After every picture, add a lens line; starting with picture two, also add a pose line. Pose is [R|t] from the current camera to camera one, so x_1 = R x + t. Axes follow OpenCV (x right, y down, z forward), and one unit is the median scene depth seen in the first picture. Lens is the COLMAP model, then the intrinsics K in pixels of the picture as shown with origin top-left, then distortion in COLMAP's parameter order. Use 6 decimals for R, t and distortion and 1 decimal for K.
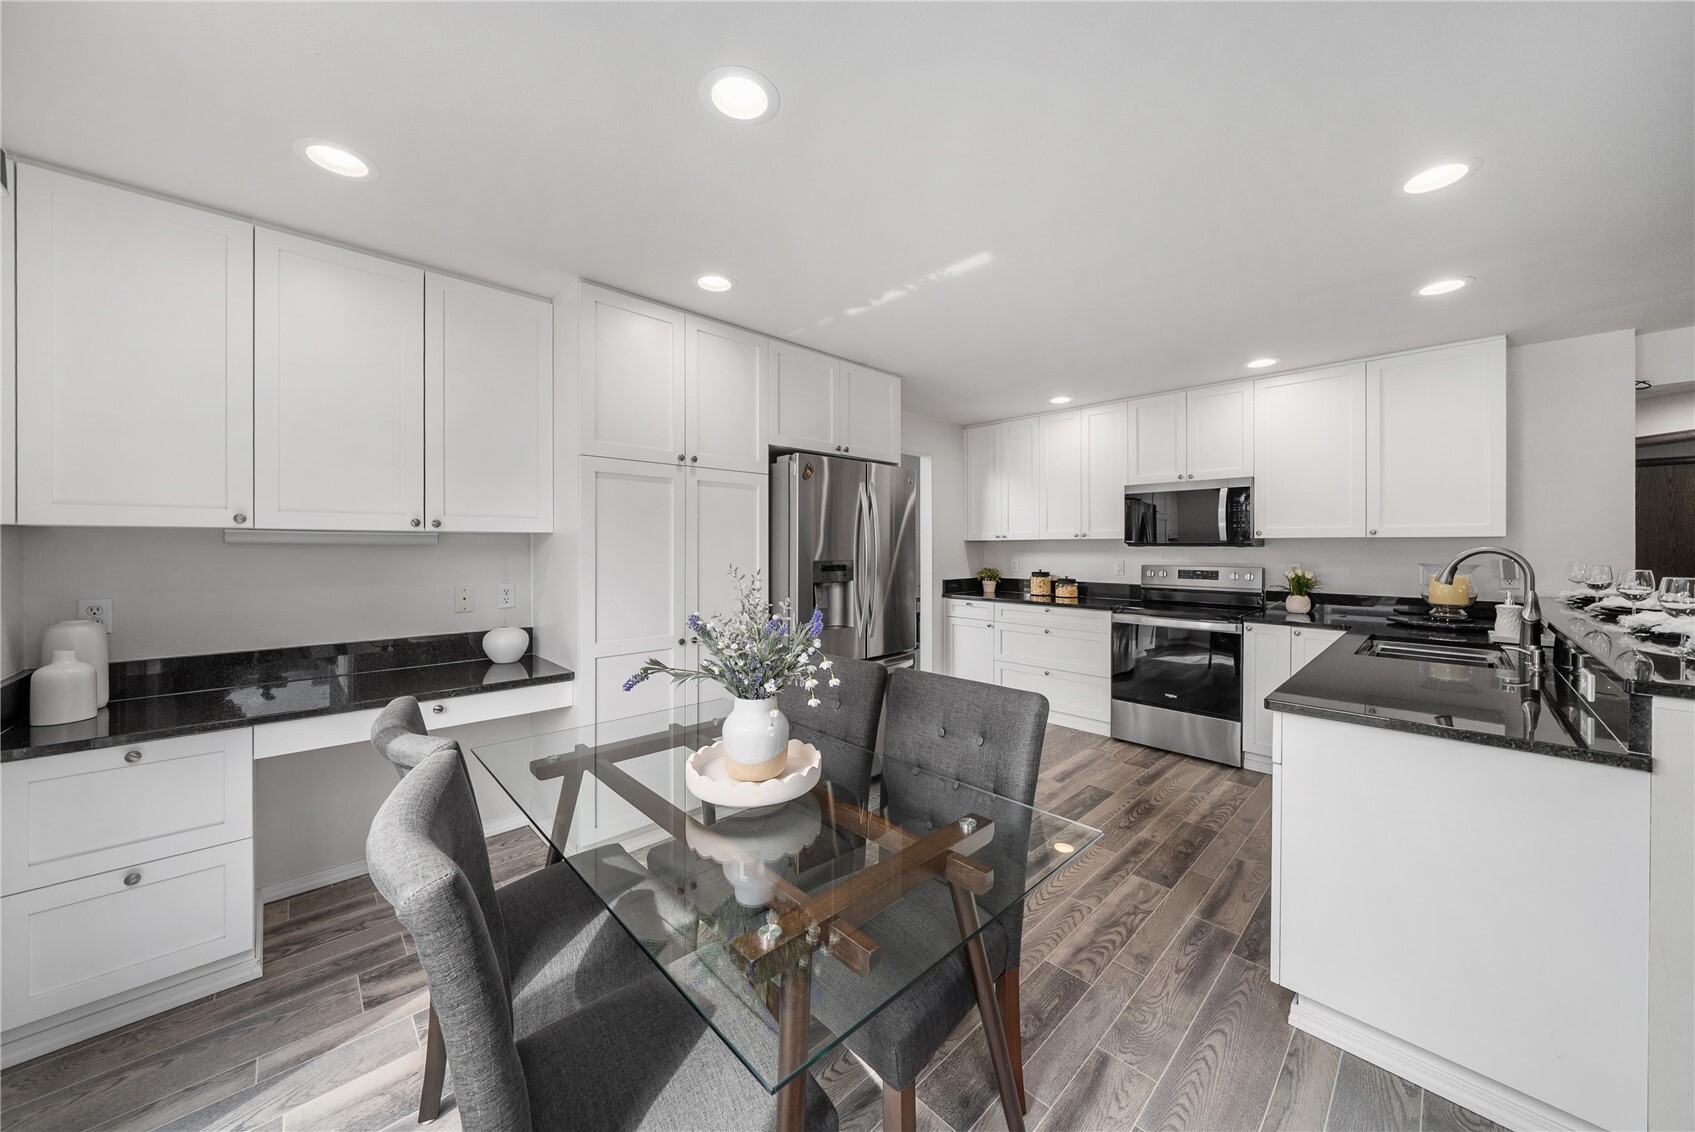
lens RADIAL K [[593.1, 0, 839.9], [0, 593.1, 543.3], [0, 0, 1]] dist [-0.007595, 0.000017]
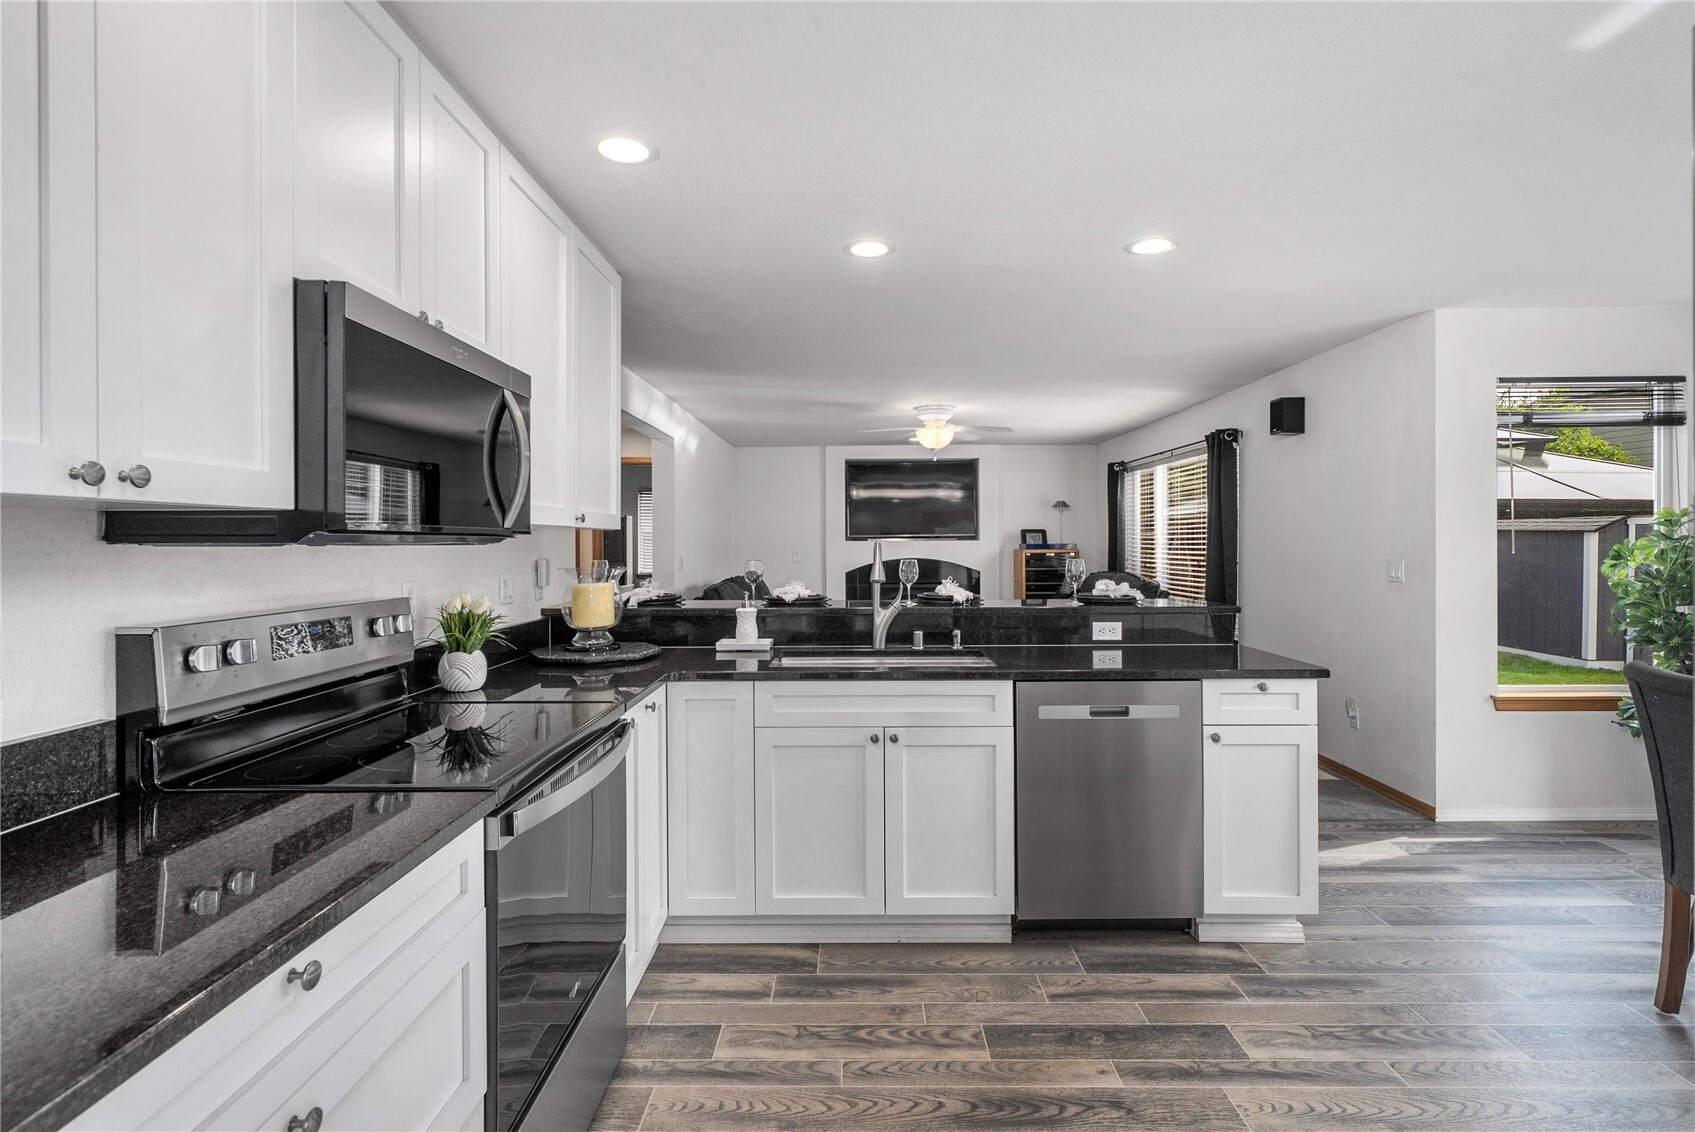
lens RADIAL K [[788.0, 0, 863.1], [0, 788.0, 549.8], [0, 0, 1]] dist [-0.002050, -0.000123]
pose [[-0.718548, -0.006853, 0.695444, 0.188010], [0.002077, 0.999926, 0.012000, 0.005616], [-0.695474, 0.010067, -0.718480, 1.667907]]
